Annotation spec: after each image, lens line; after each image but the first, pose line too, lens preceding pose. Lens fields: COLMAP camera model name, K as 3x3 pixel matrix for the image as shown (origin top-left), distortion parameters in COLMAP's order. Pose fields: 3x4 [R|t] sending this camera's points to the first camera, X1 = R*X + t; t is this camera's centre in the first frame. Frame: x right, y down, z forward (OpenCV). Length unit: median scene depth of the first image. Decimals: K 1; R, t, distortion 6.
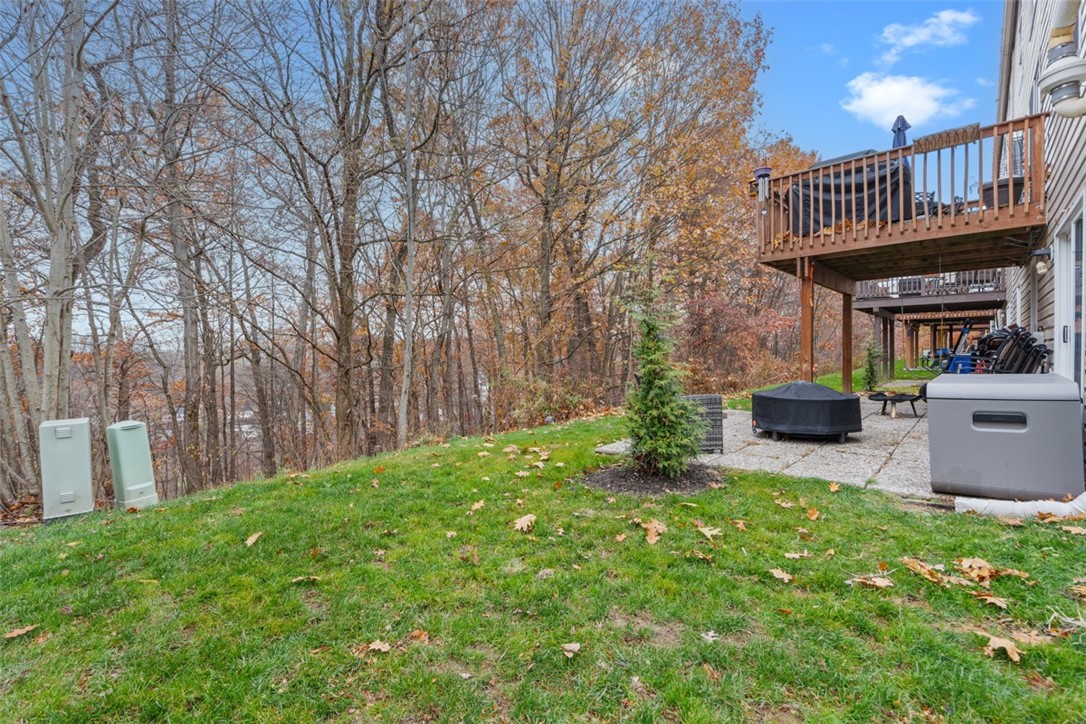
lens RADIAL K [[492.1, 0, 536.8], [0, 492.1, 356.7], [0, 0, 1]] dist [-0.000085, -0.000084]
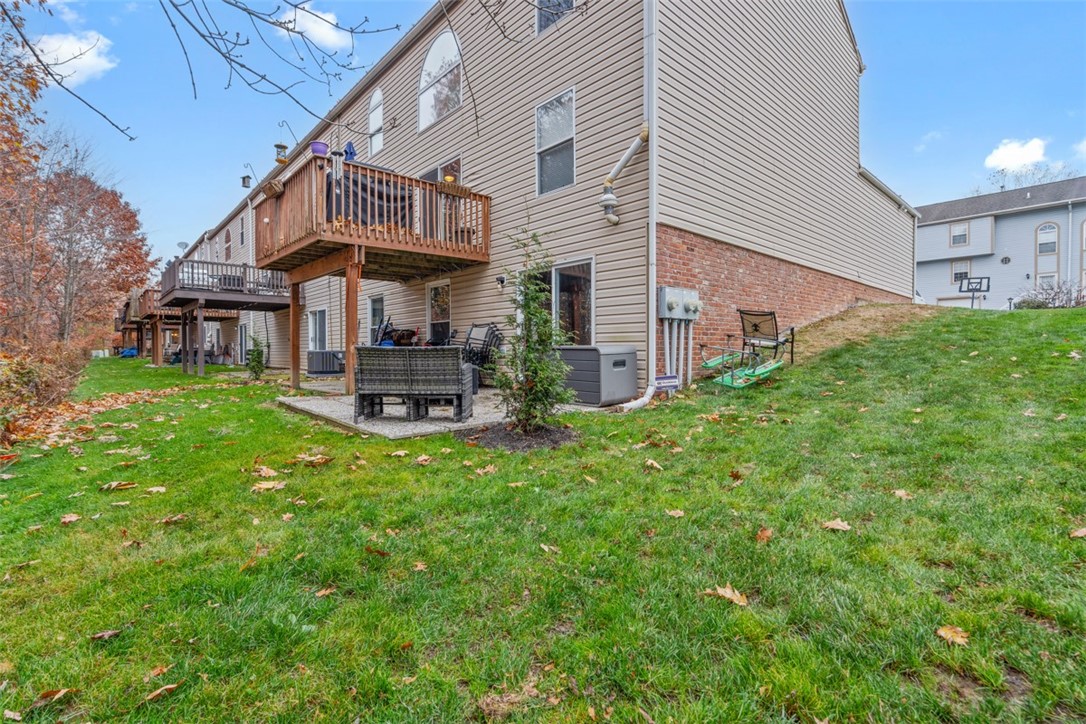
lens RADIAL K [[492.1, 0, 536.8], [0, 492.1, 356.7], [0, 0, 1]] dist [-0.000085, -0.000084]
pose [[0.095122, -0.002394, 0.995463, -0.488120], [0.008715, 0.999961, 0.001572, 0.042224], [-0.995428, 0.008526, 0.095139, 0.513794]]
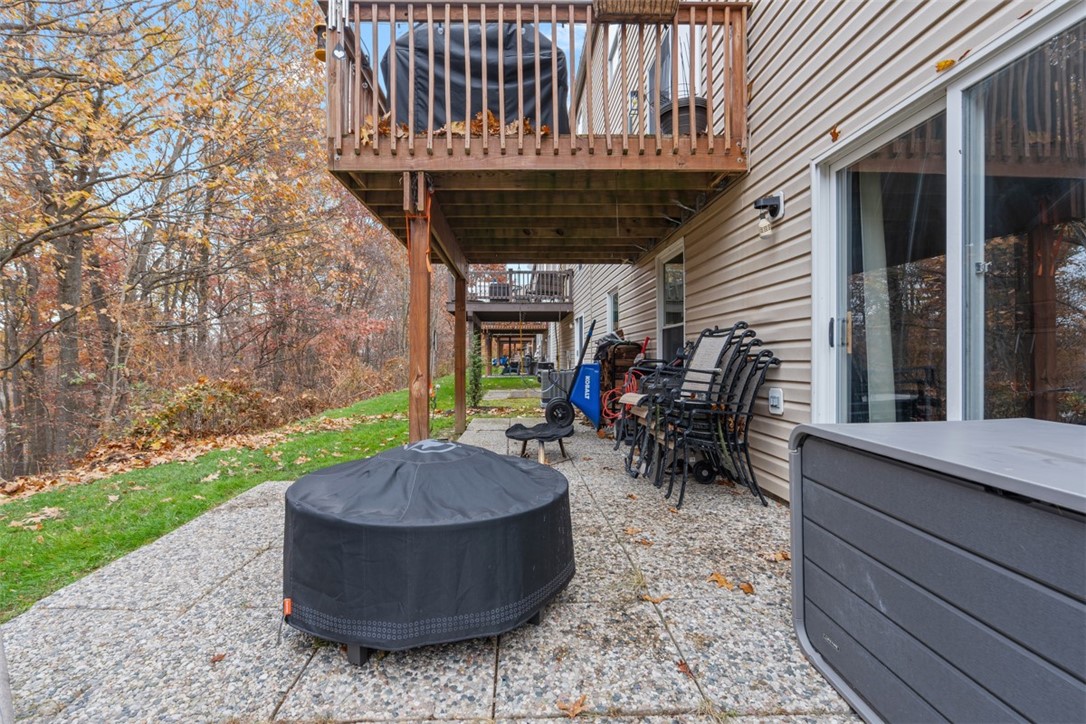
lens RADIAL K [[492.1, 0, 536.8], [0, 492.1, 356.7], [0, 0, 1]] dist [-0.000085, -0.000084]
pose [[0.708622, 0.010186, 0.705514, 0.273403], [-0.000250, 0.999899, -0.014185, -0.004879], [-0.705588, 0.009875, 0.708554, 0.552088]]
